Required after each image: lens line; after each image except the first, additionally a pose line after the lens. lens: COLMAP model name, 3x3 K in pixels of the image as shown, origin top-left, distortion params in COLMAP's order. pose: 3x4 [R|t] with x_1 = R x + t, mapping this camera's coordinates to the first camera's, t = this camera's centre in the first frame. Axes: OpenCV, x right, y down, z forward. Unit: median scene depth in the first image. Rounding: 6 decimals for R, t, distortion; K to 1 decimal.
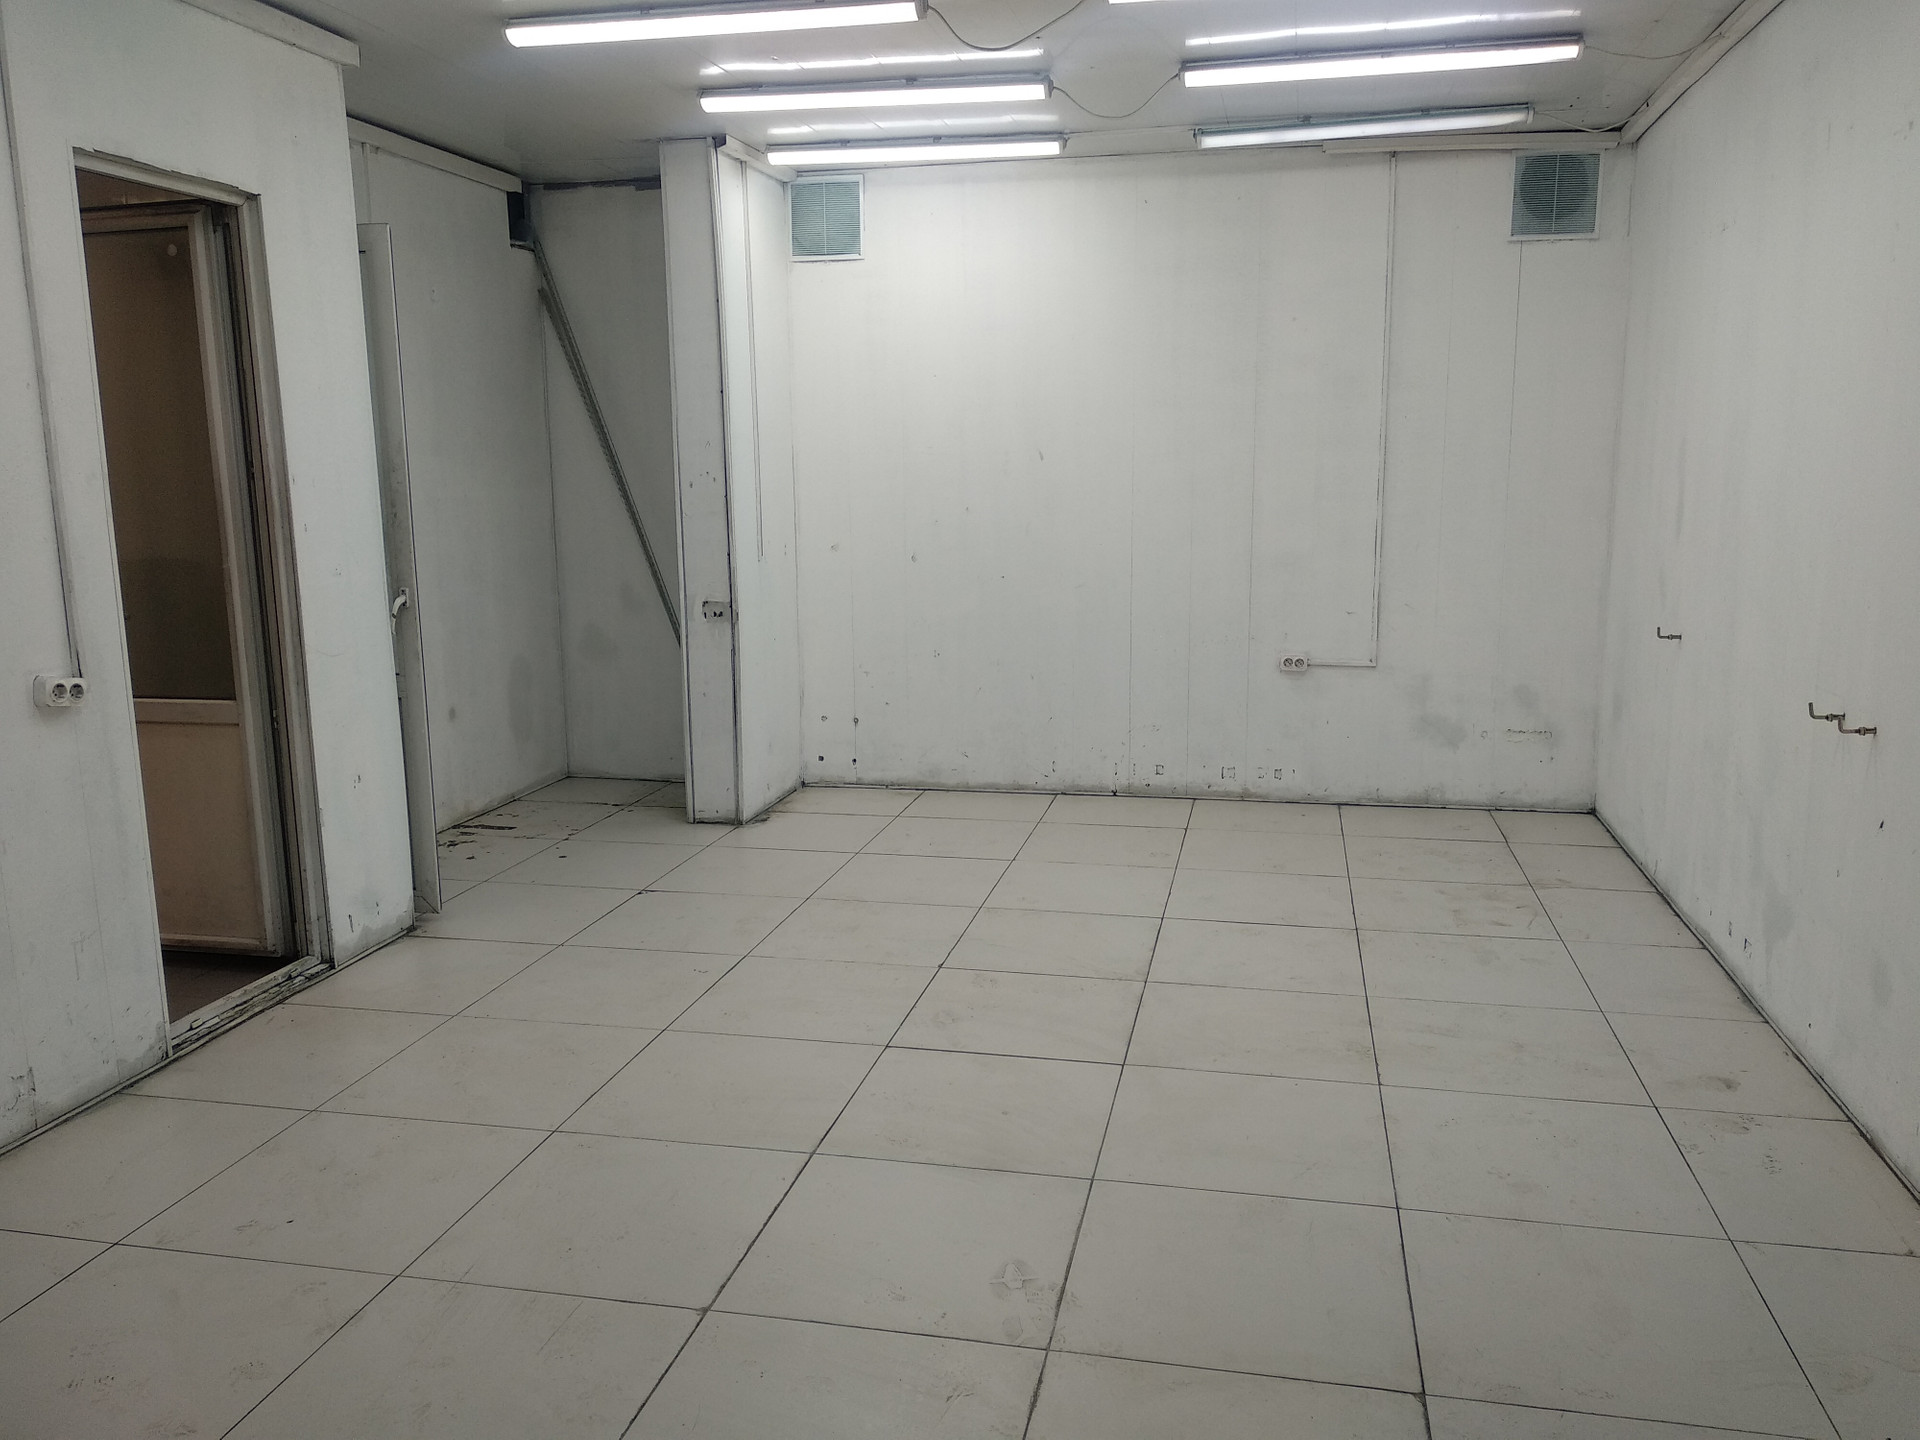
lens RADIAL K [[1465.5, 0, 964.5], [0, 1465.5, 721.1], [0, 0, 1]] dist [0.013619, -0.042077]
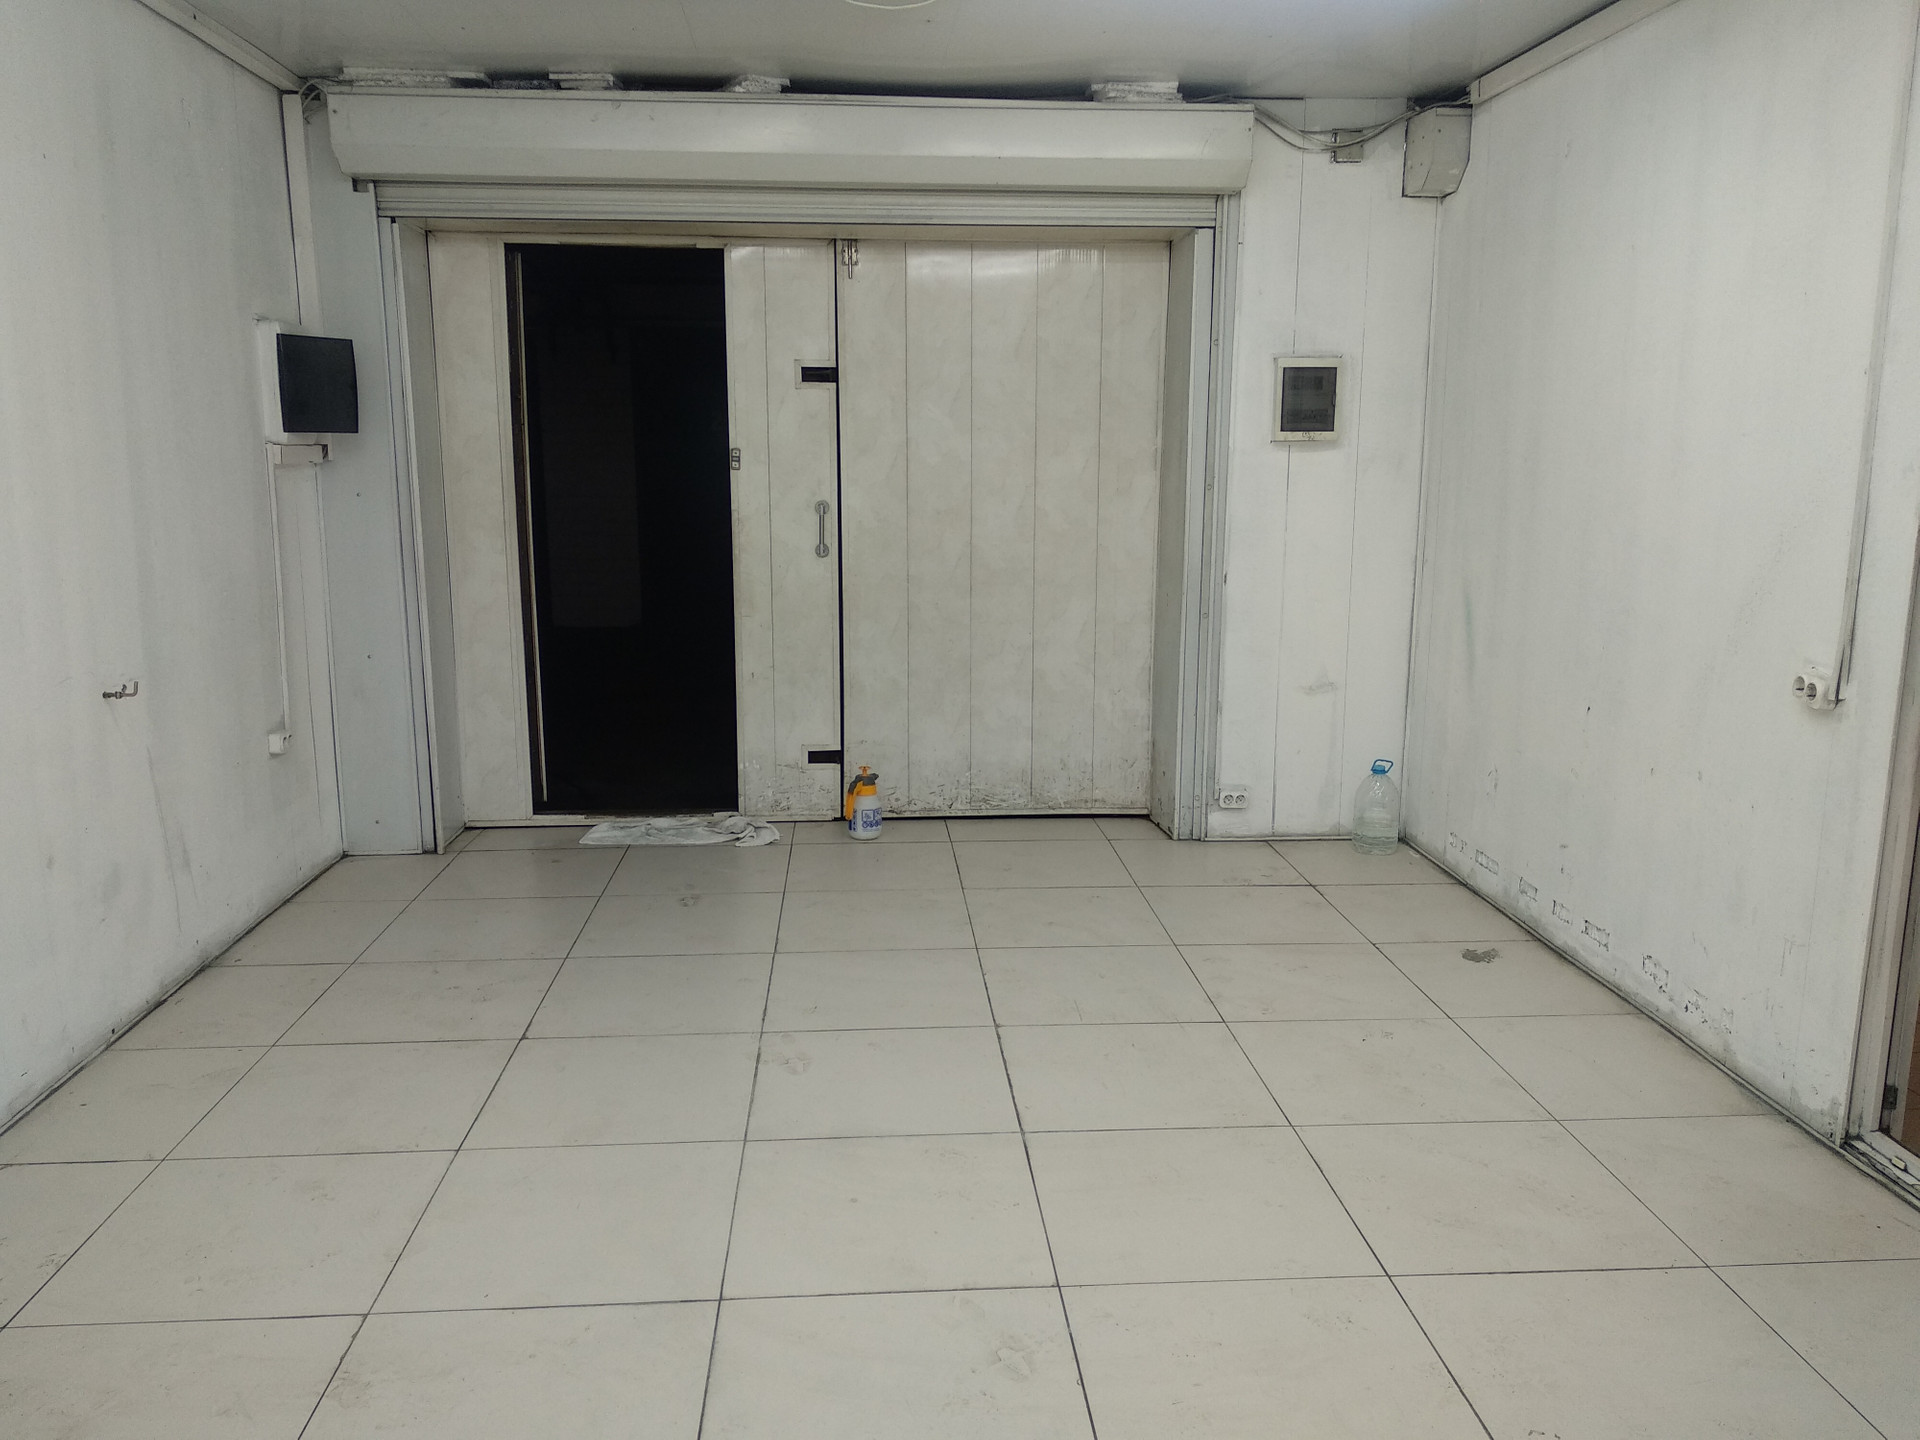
lens RADIAL K [[1465.5, 0, 953.9], [0, 1465.5, 719.8], [0, 0, 1]] dist [0.013619, -0.042077]
pose [[-0.961205, 0.054628, -0.270373, 0.177316], [-0.044819, 0.936236, 0.348500, -0.286460], [0.272171, 0.347098, -0.897466, 1.576789]]
